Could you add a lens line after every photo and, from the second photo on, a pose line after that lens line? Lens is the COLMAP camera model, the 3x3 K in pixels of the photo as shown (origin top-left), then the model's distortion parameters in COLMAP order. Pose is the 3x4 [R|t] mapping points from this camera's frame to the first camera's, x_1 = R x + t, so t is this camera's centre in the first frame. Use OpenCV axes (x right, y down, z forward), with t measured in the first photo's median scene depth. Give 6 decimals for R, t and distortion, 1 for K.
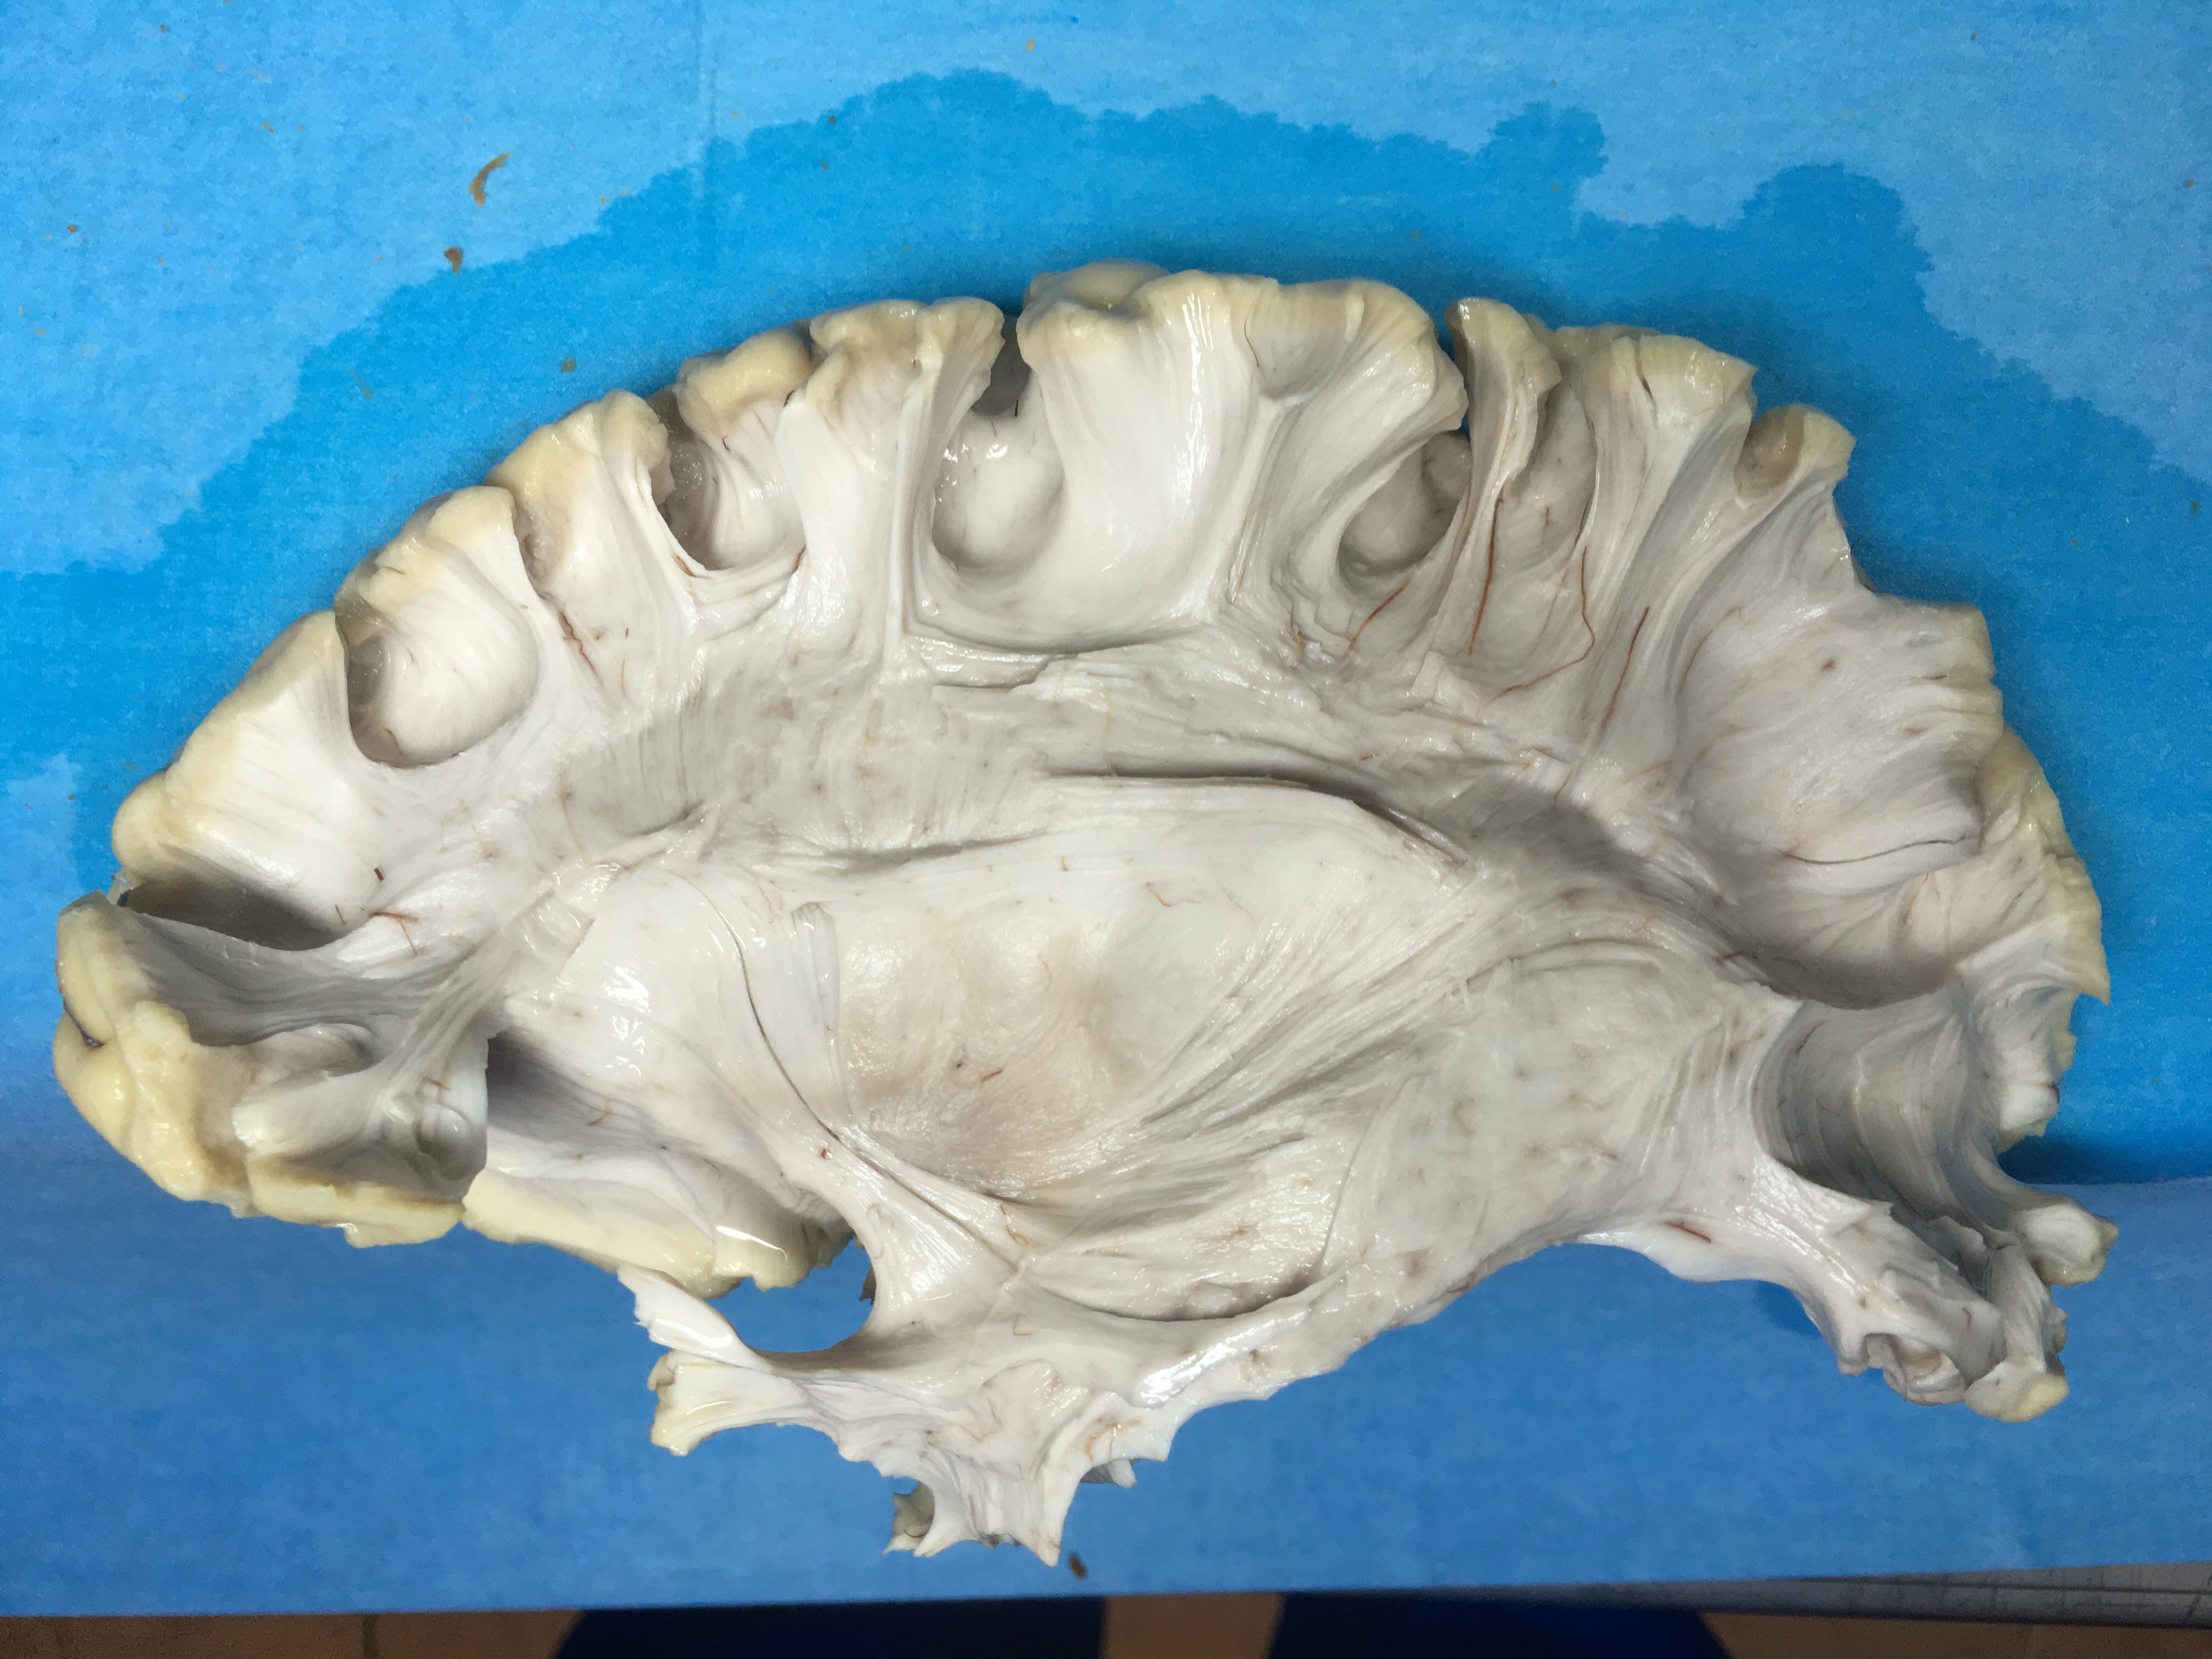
lens RADIAL K [[1890.7, 0, 1106.0], [0, 1890.7, 829.5], [0, 0, 1]] dist [-0.095341, 0.004940]
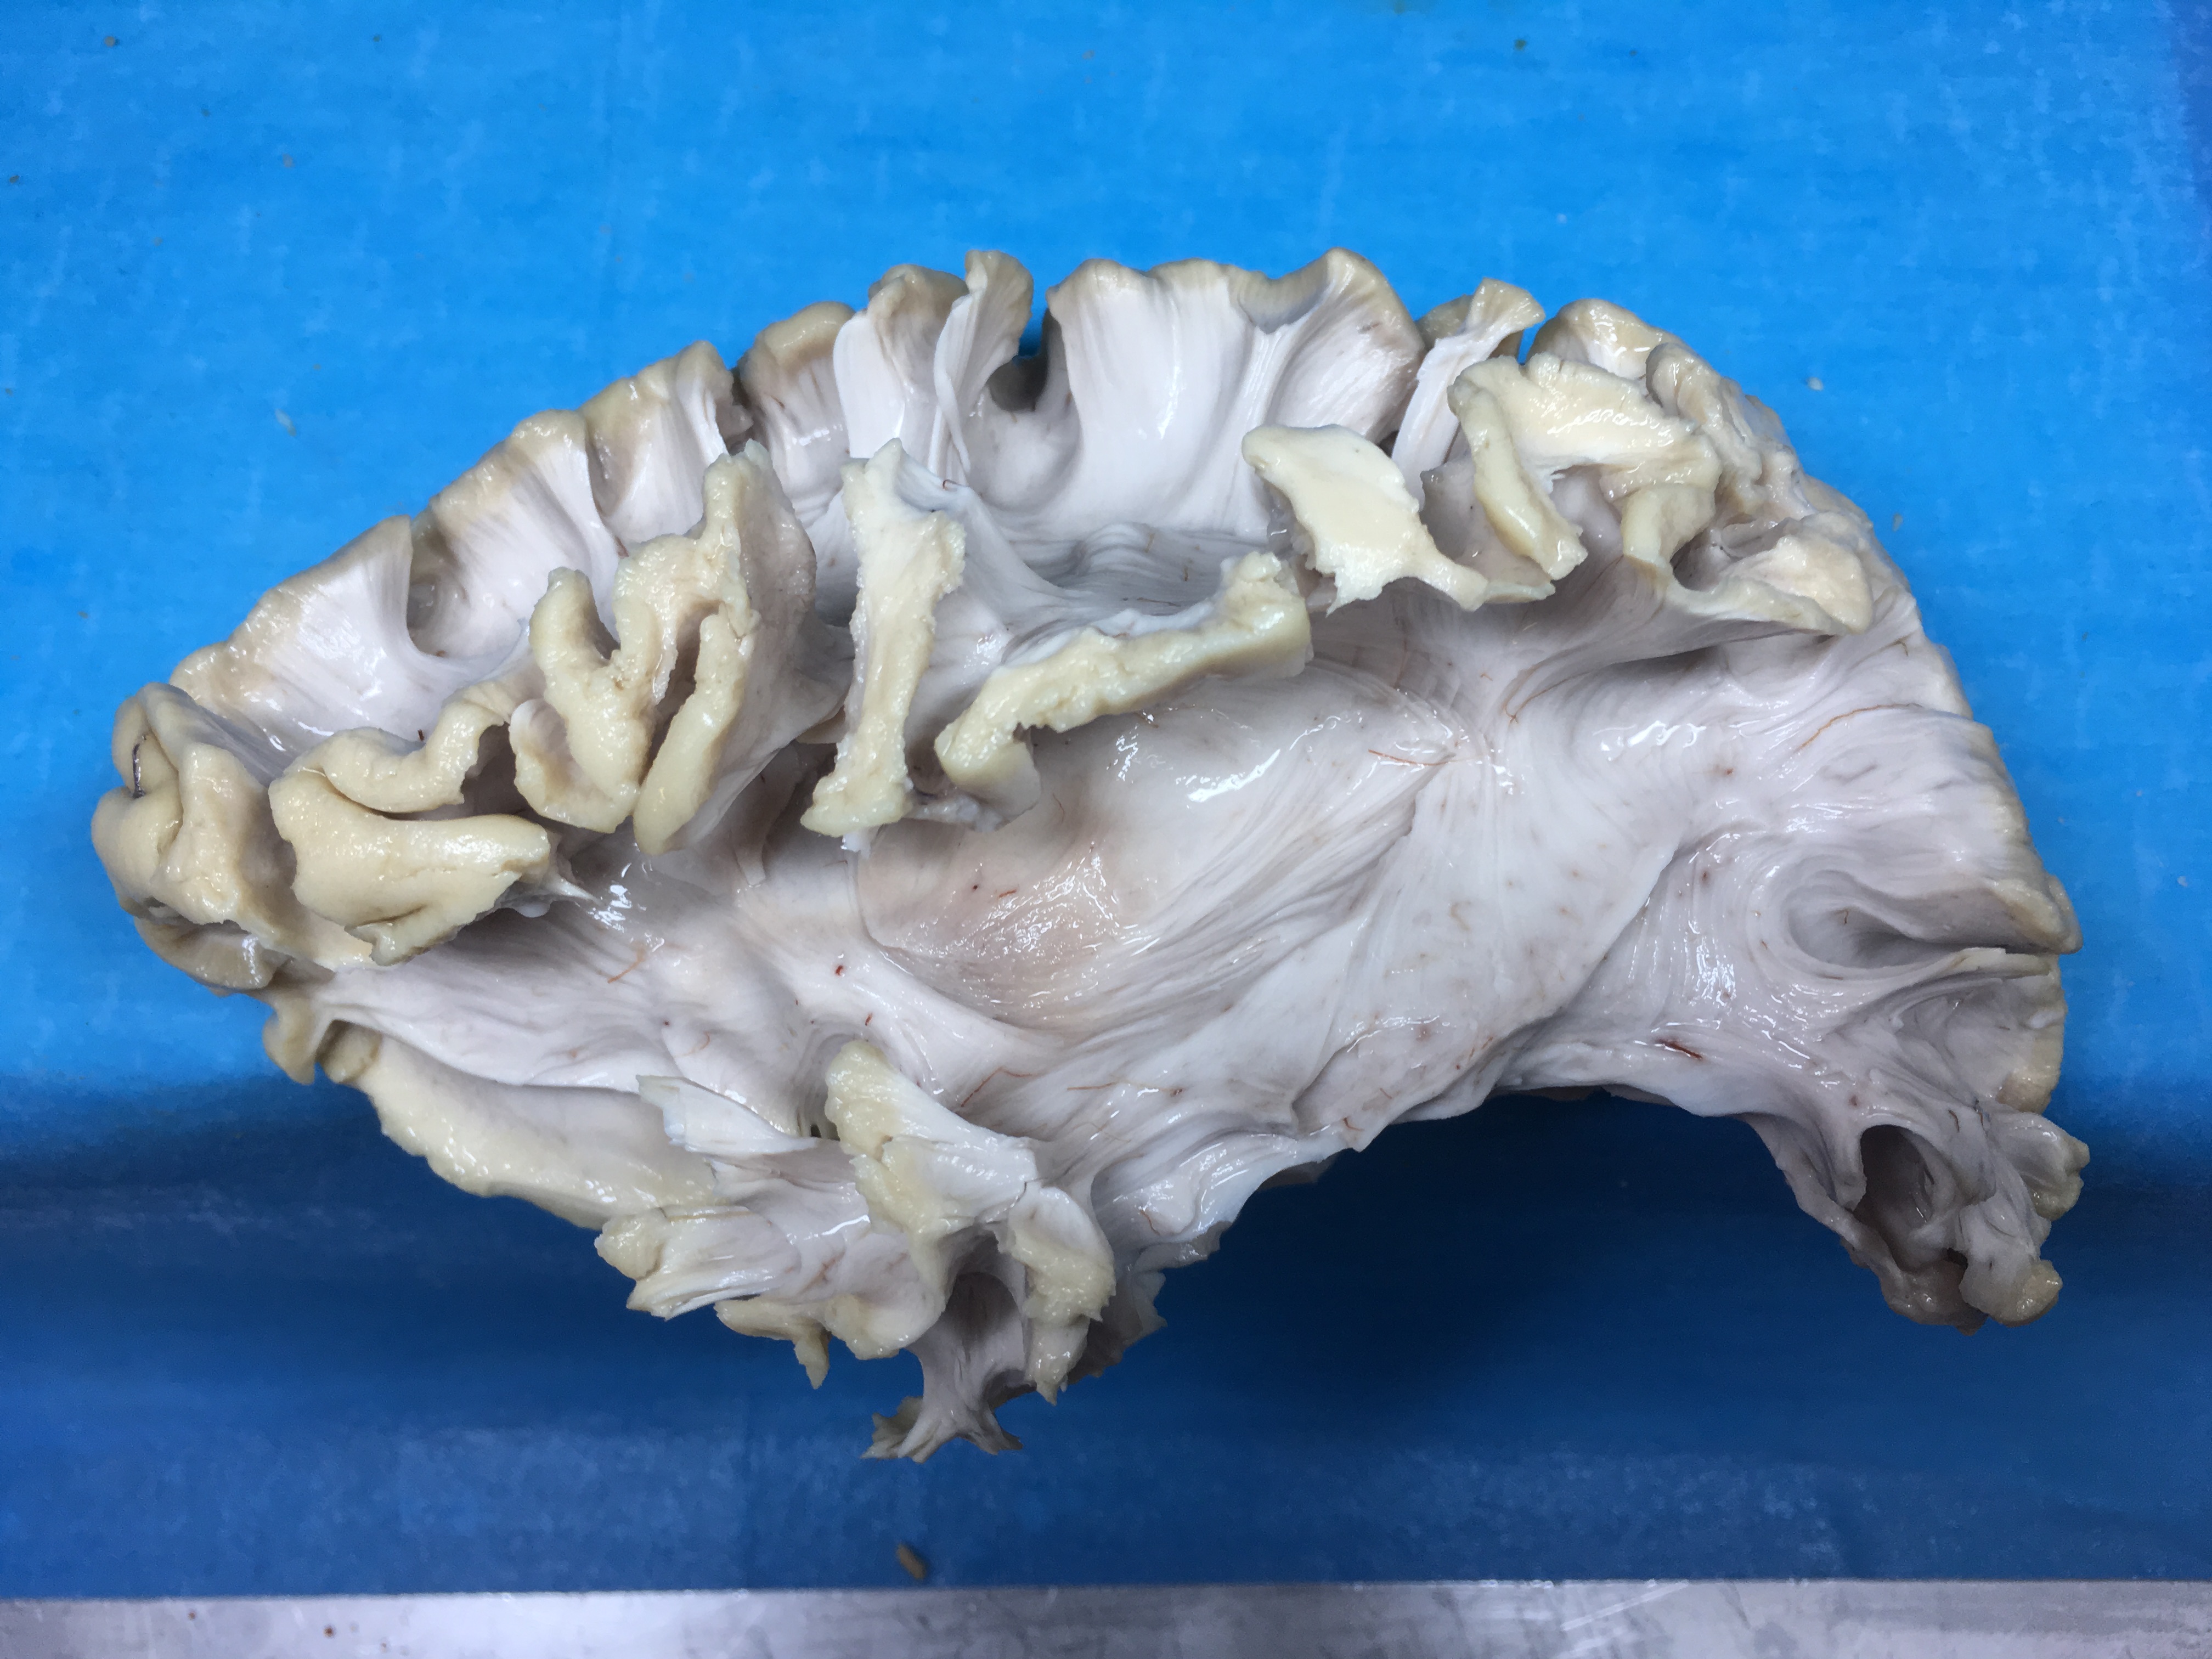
lens RADIAL K [[1890.7, 0, 1106.0], [0, 1890.7, 829.5], [0, 0, 1]] dist [-0.095341, 0.004940]
pose [[0.998114, 0.029728, 0.053700, -0.061286], [-0.010856, 0.946595, -0.322243, 0.417155], [-0.060412, 0.321052, 0.945133, -0.000872]]
